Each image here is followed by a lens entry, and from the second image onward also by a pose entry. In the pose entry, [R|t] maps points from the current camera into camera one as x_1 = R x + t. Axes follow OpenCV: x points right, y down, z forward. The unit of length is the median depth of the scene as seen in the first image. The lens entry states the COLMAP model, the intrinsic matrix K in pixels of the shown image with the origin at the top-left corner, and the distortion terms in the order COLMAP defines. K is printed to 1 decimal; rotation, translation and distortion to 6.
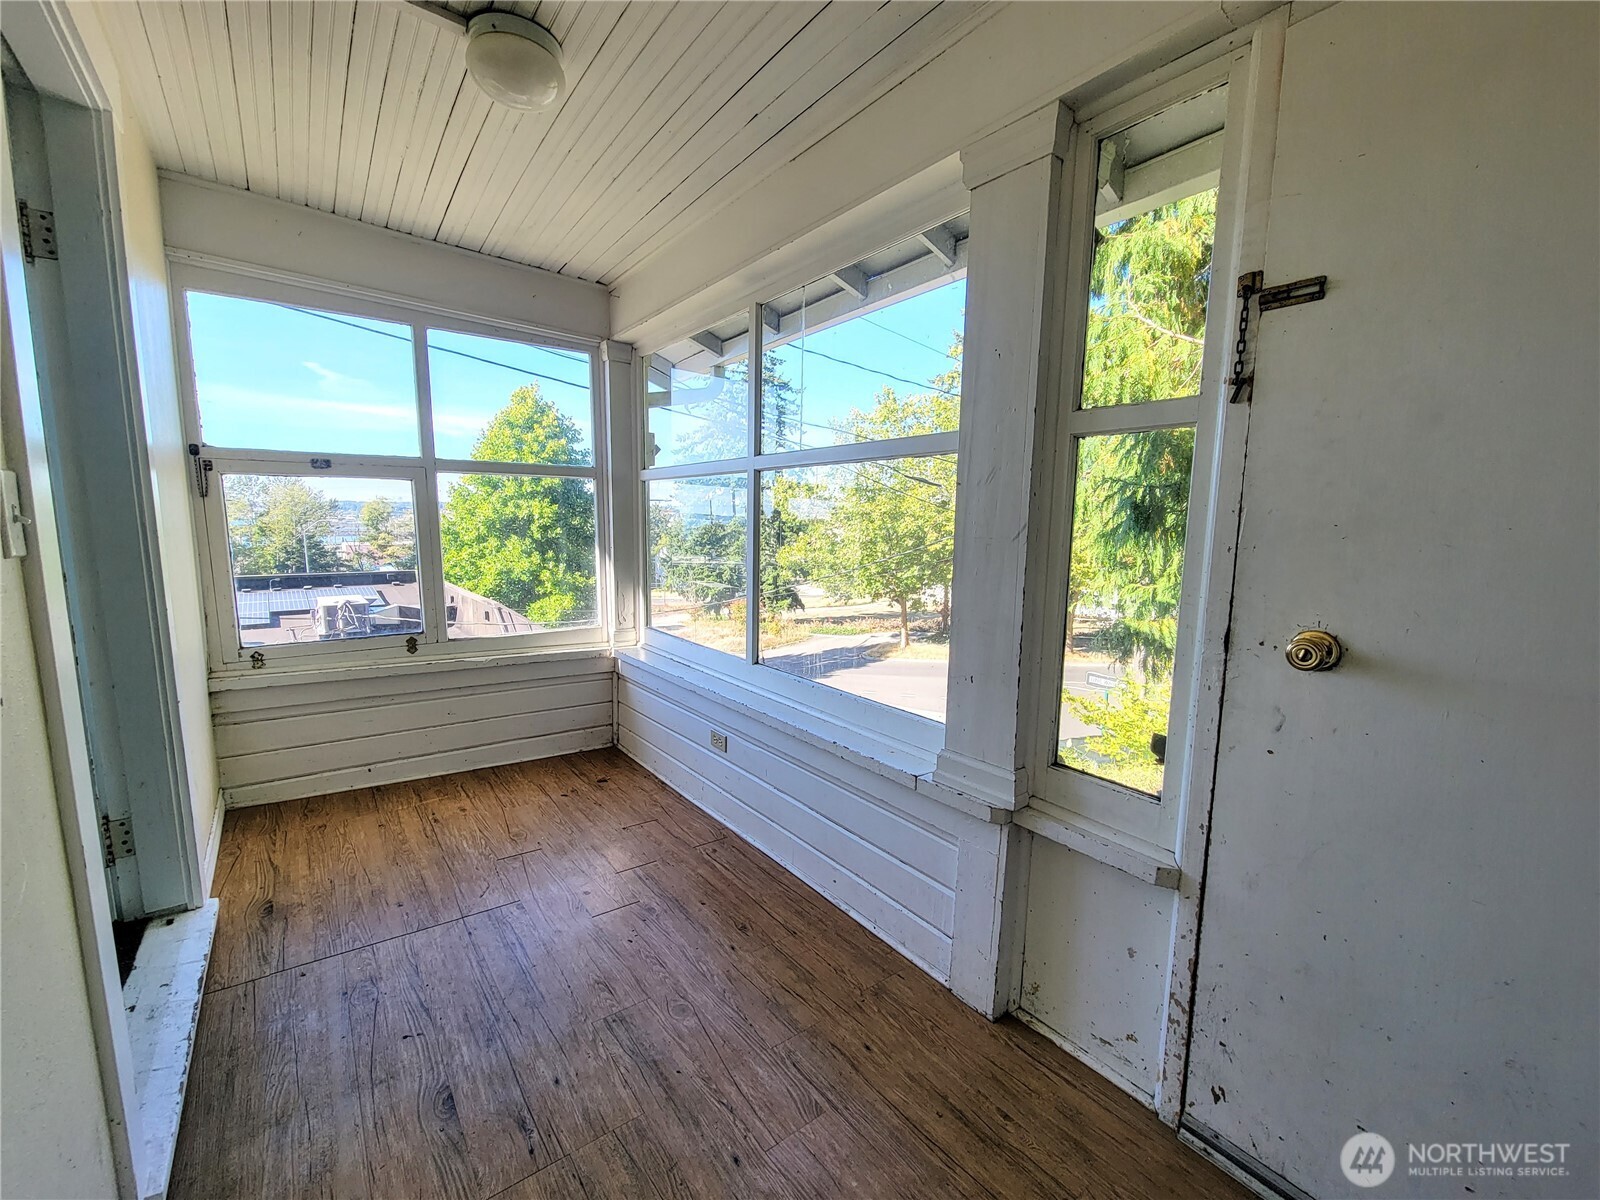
lens RADIAL K [[656.0, 0, 799.5], [0, 656.0, 606.6], [0, 0, 1]] dist [-0.000755, 0.000005]
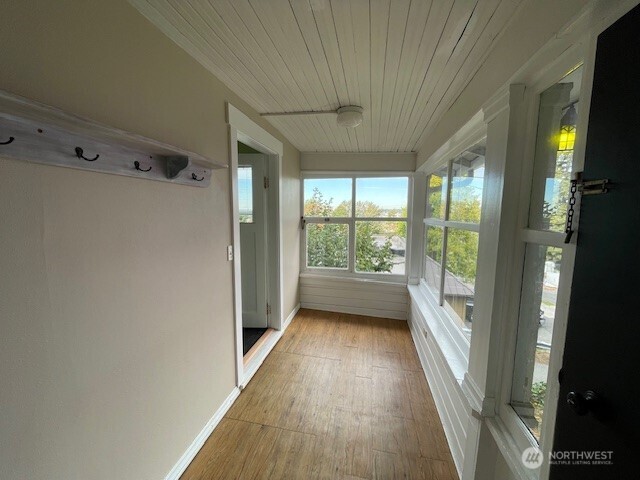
lens RADIAL K [[259.4, 0, 321.1], [0, 259.4, 241.8], [0, 0, 1]] dist [-0.001893, -0.000241]
pose [[0.664664, 0.076208, -0.743246, 0.341161], [-0.100940, 0.994823, 0.011735, -0.118270], [0.740292, 0.067223, 0.668916, 0.023662]]
